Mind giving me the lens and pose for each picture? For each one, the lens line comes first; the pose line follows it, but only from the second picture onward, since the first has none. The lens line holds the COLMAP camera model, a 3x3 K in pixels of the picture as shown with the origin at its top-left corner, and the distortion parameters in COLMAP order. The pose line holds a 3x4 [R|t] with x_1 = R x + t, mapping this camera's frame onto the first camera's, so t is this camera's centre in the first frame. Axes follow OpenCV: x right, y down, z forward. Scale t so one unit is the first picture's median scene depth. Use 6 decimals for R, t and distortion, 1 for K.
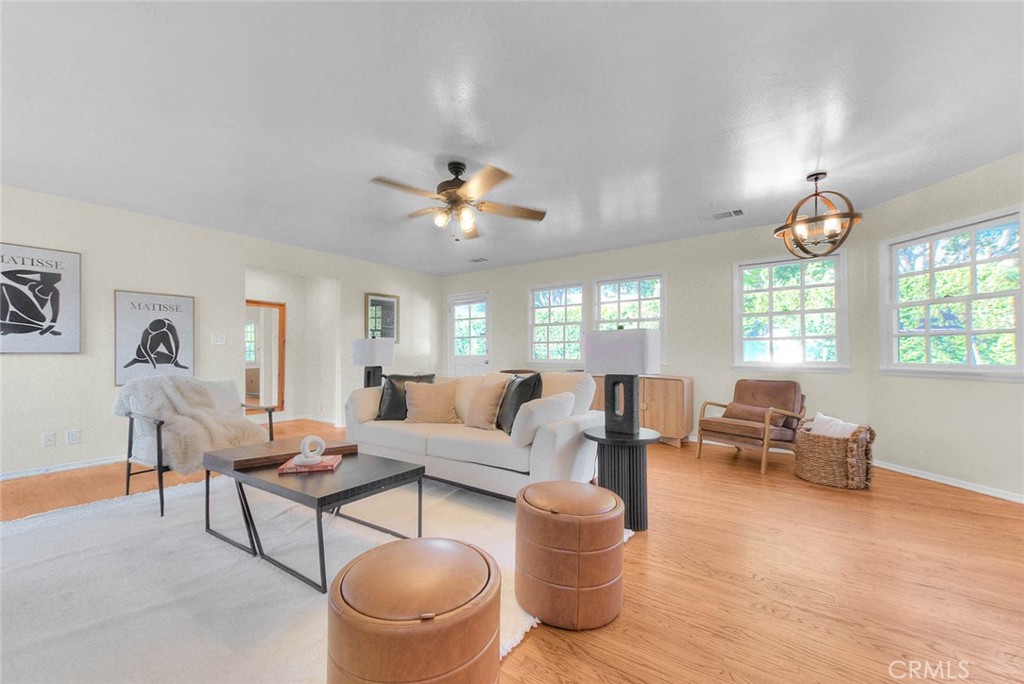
lens RADIAL K [[412.4, 0, 509.8], [0, 412.4, 348.0], [0, 0, 1]] dist [0.011385, -0.000068]
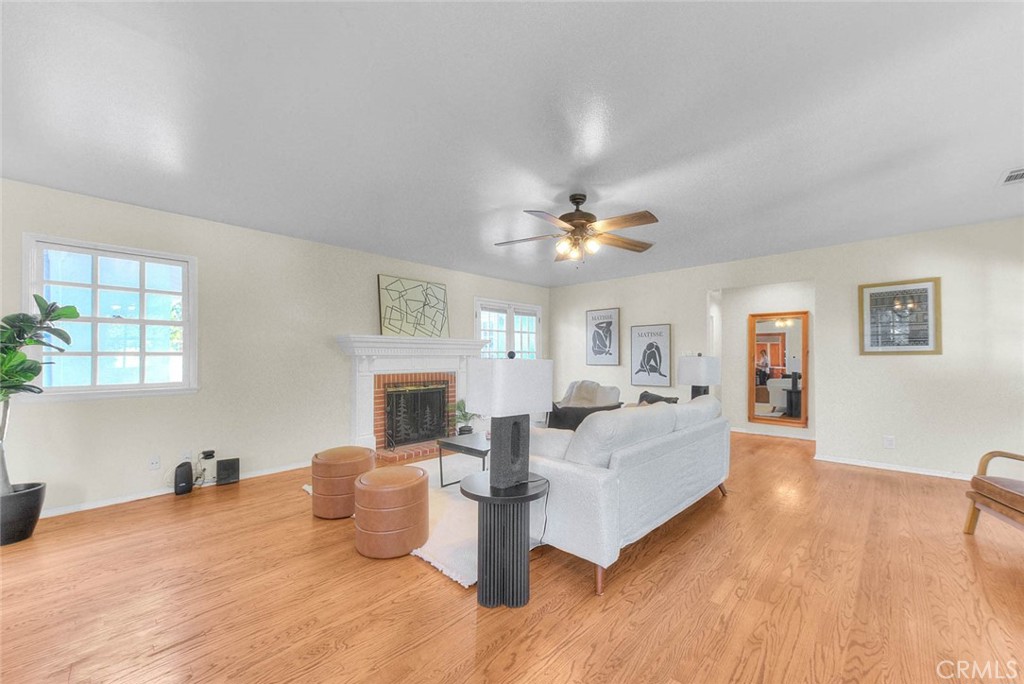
lens RADIAL K [[412.4, 0, 509.8], [0, 412.4, 348.0], [0, 0, 1]] dist [0.011385, -0.000068]
pose [[-0.131394, -0.016215, -0.991198, 0.686557], [0.019461, 0.999631, -0.018933, -0.032107], [0.991139, -0.021777, -0.131030, 0.707213]]
